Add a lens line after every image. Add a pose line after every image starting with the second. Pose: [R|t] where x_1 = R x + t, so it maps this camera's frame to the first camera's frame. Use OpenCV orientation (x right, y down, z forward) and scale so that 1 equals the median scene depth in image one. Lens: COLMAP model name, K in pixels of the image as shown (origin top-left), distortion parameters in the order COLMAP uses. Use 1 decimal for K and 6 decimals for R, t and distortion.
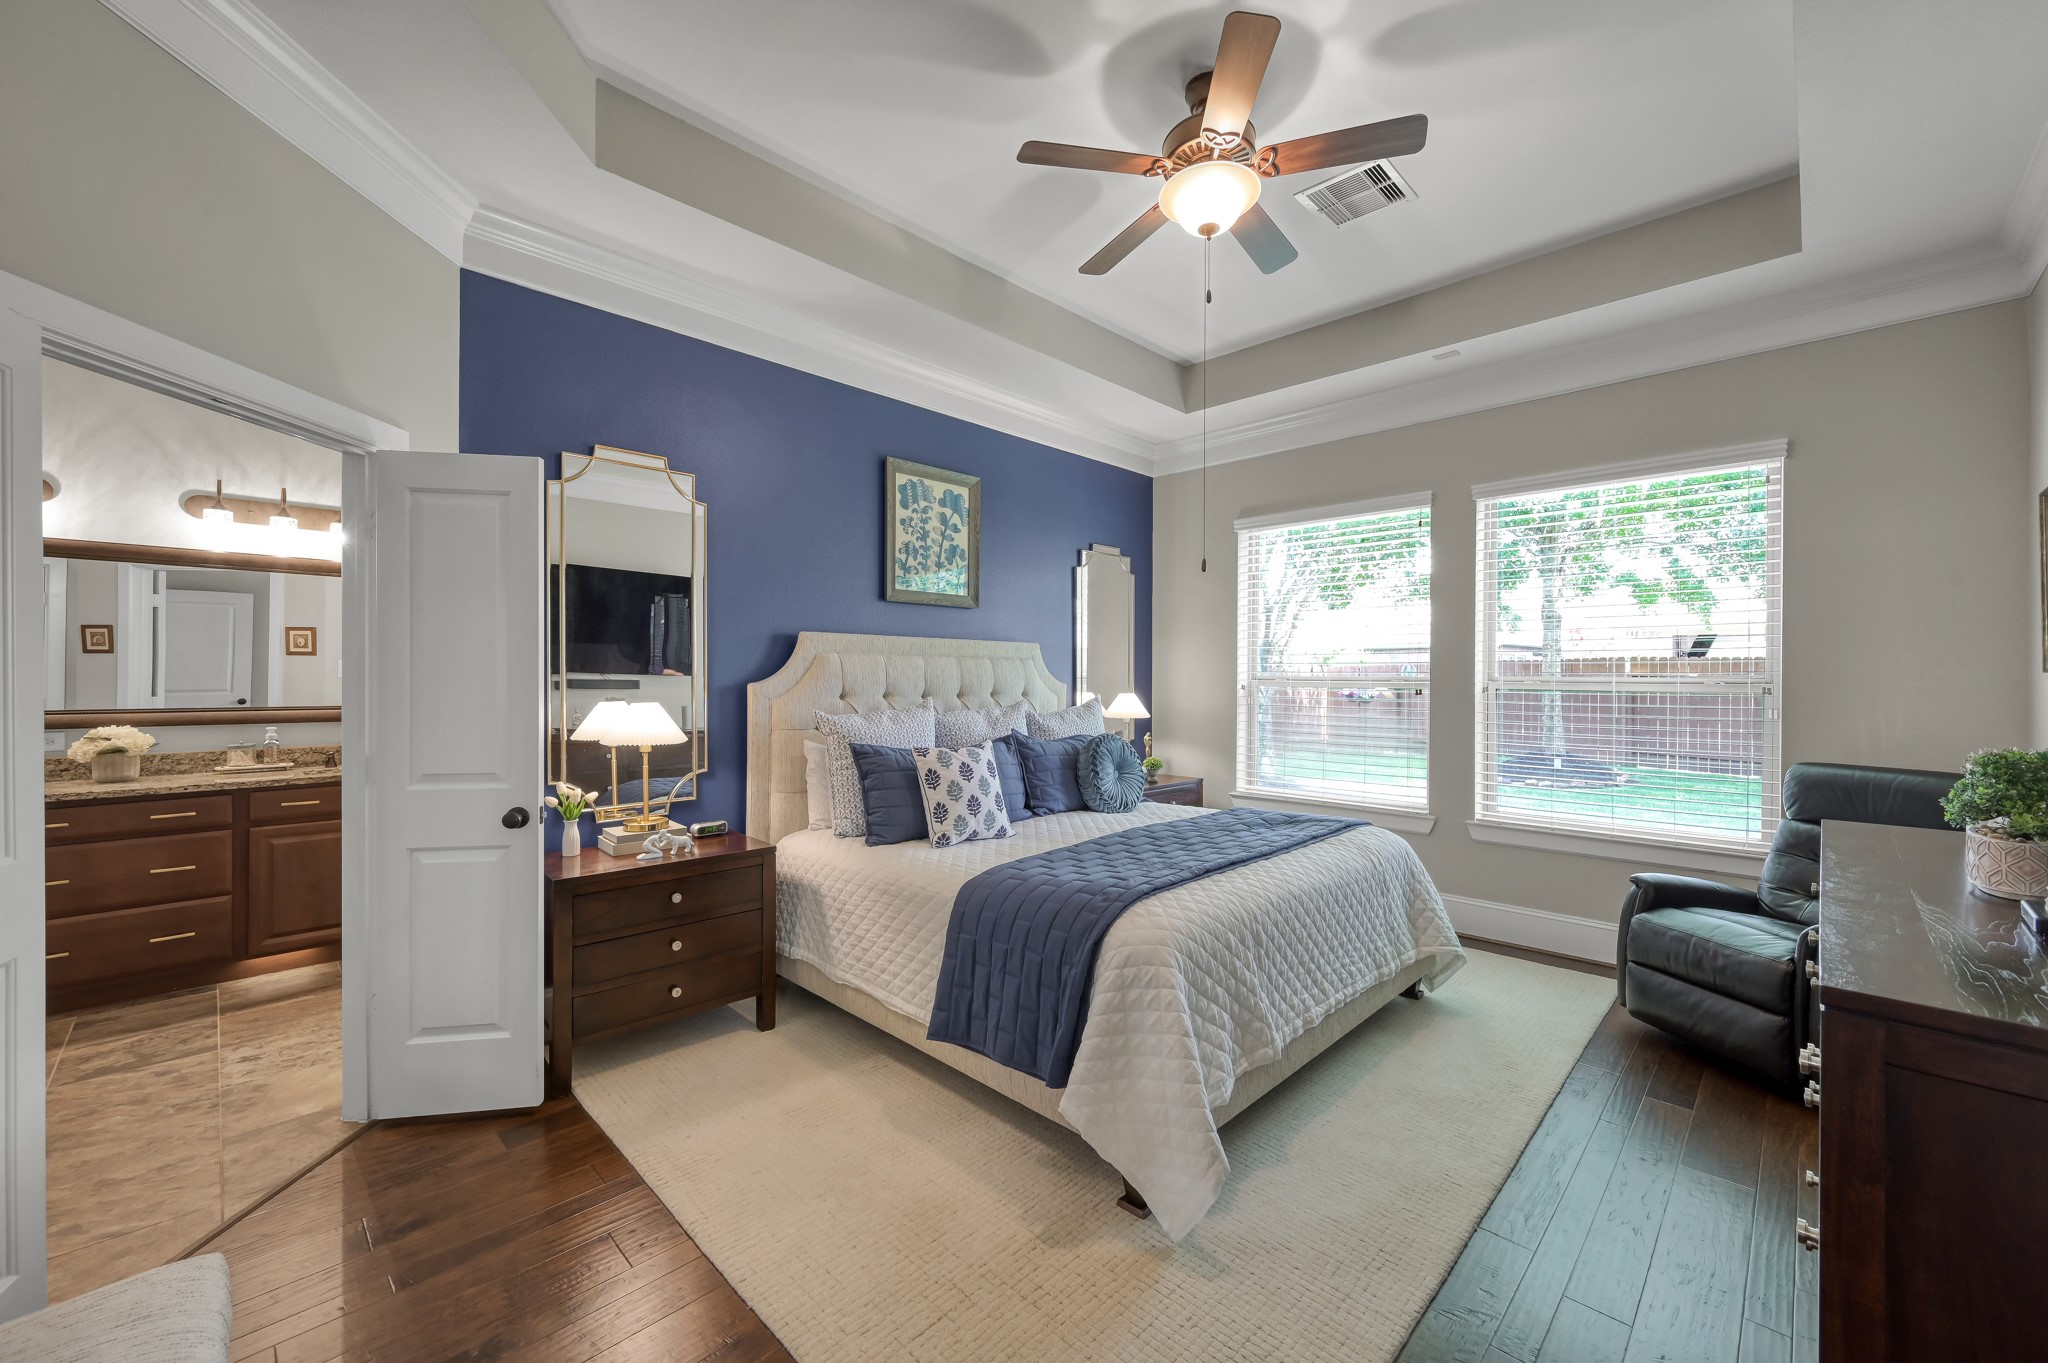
lens RADIAL K [[817.1, 0, 1017.1], [0, 817.1, 677.7], [0, 0, 1]] dist [0.000295, -0.000016]
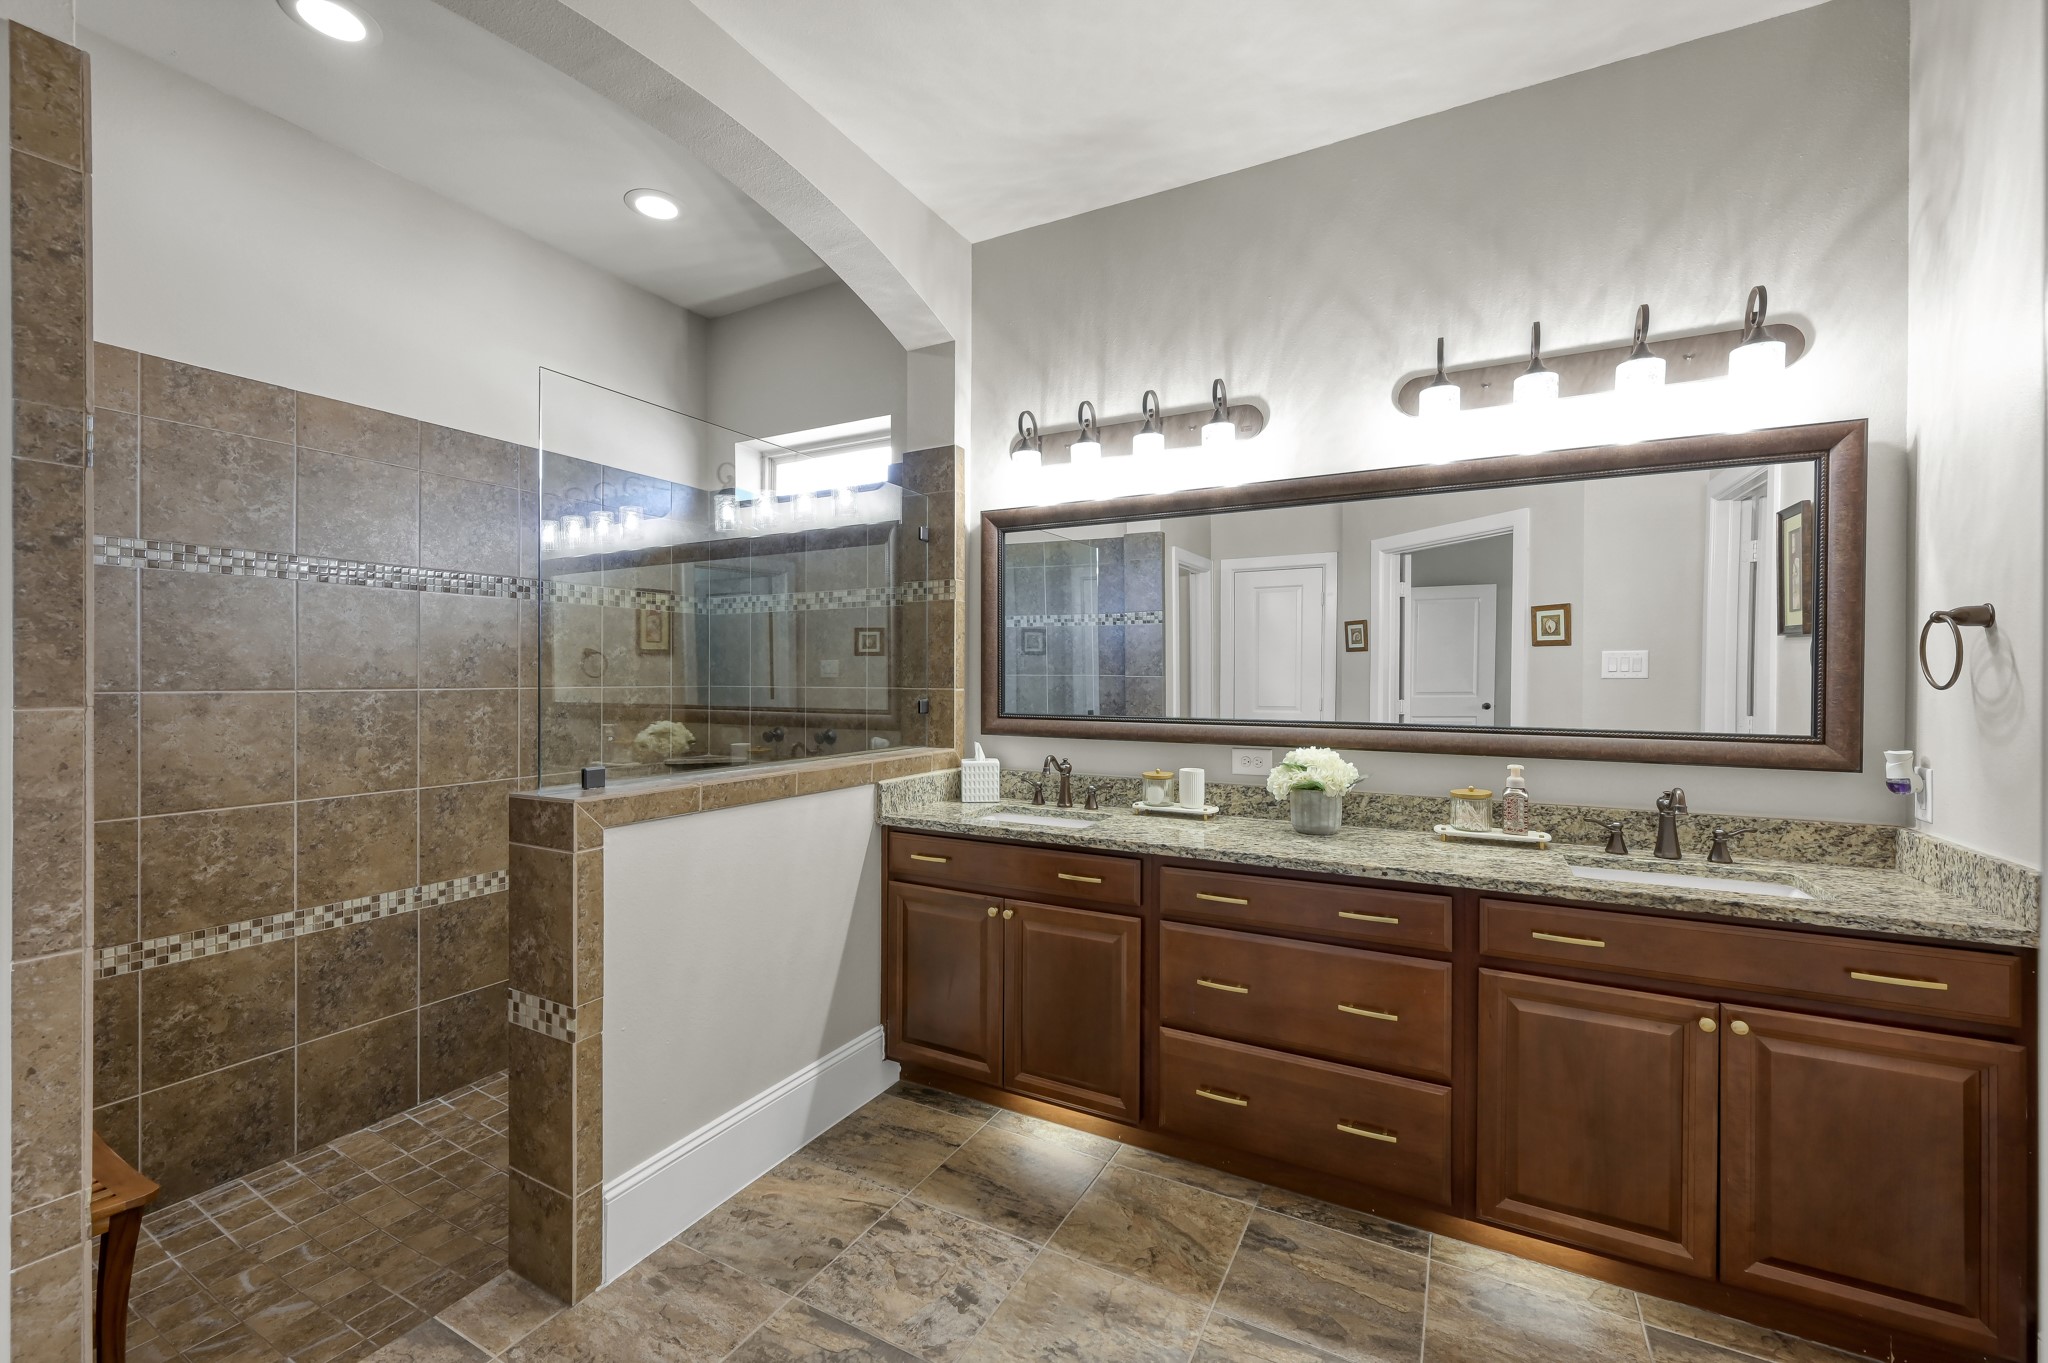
lens RADIAL K [[863.5, 0, 1020.3], [0, 863.5, 674.8], [0, 0, 1]] dist [-0.004331, -0.000447]
pose [[0.306685, -0.002696, -0.951807, -0.482679], [-0.004628, 0.999980, -0.004323, 0.003958], [0.951800, 0.005731, 0.306666, 0.526961]]
